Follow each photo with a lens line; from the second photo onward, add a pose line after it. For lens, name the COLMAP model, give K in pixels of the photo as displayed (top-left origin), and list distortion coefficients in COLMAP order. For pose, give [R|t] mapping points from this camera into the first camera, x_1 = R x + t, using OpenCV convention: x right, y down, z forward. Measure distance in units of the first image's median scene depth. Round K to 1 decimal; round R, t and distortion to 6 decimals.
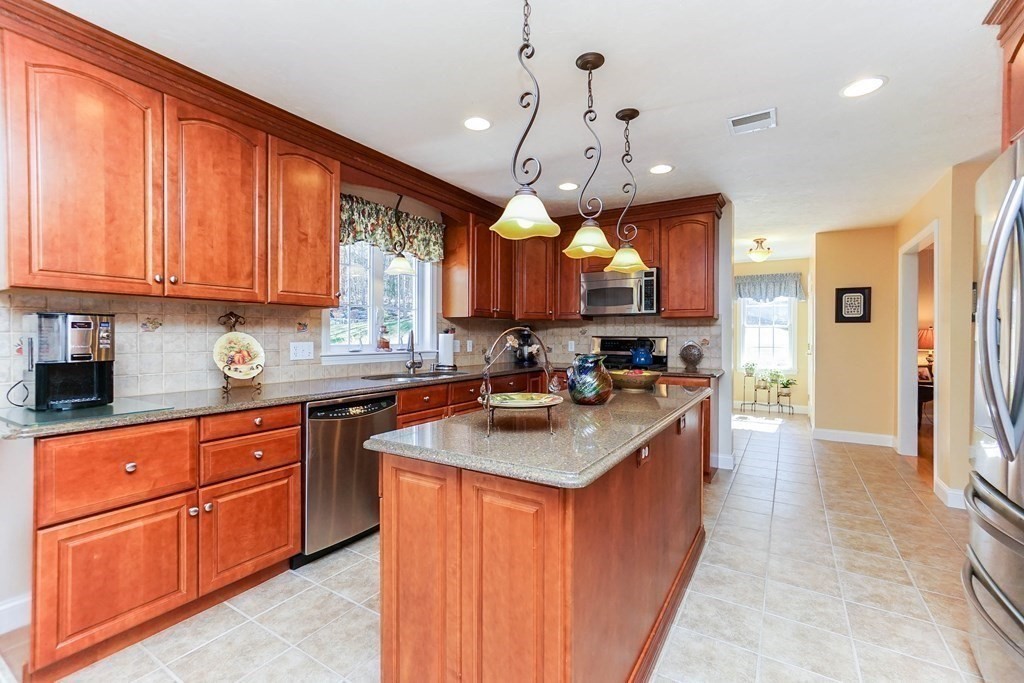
lens RADIAL K [[442.8, 0, 513.0], [0, 442.8, 338.6], [0, 0, 1]] dist [-0.003201, 0.001807]
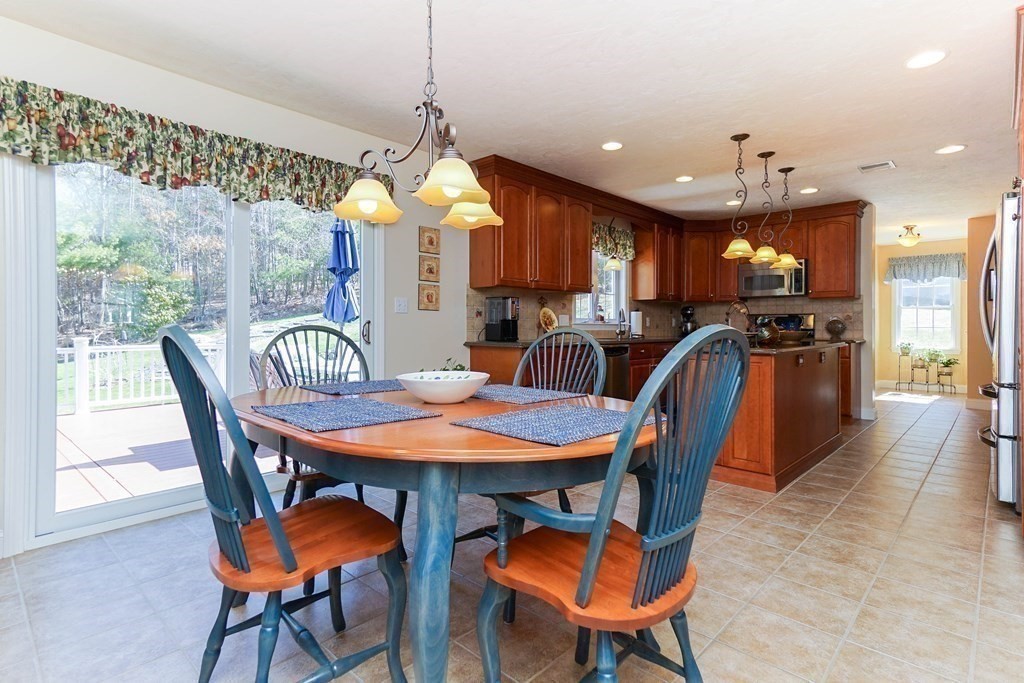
lens RADIAL K [[520.8, 0, 512.5], [0, 520.8, 330.6], [0, 0, 1]] dist [0.026886, 0.000703]
pose [[0.981512, -0.000767, -0.191397, -0.212001], [0.000956, 0.999999, 0.000894, 0.044015], [0.191396, -0.001060, 0.981512, -0.643981]]
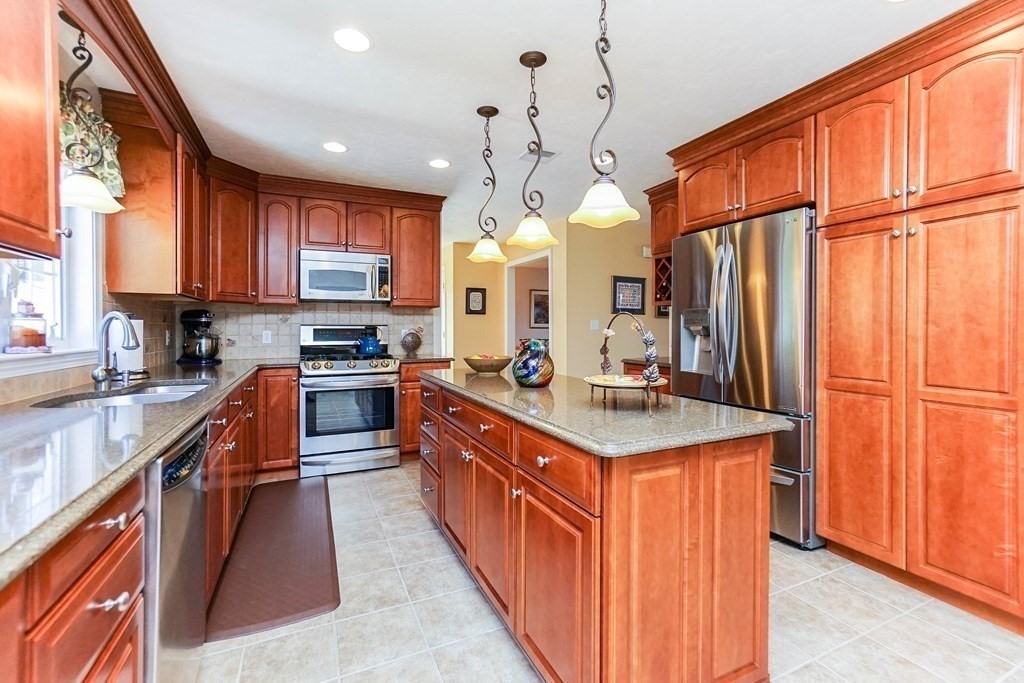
lens RADIAL K [[442.8, 0, 510.4], [0, 442.8, 327.3], [0, 0, 1]] dist [-0.003201, 0.001807]
pose [[0.543986, -0.005477, 0.839076, -0.357712], [0.009528, 0.999955, 0.000350, 0.003655], [-0.839040, 0.007804, 0.544014, 0.230392]]
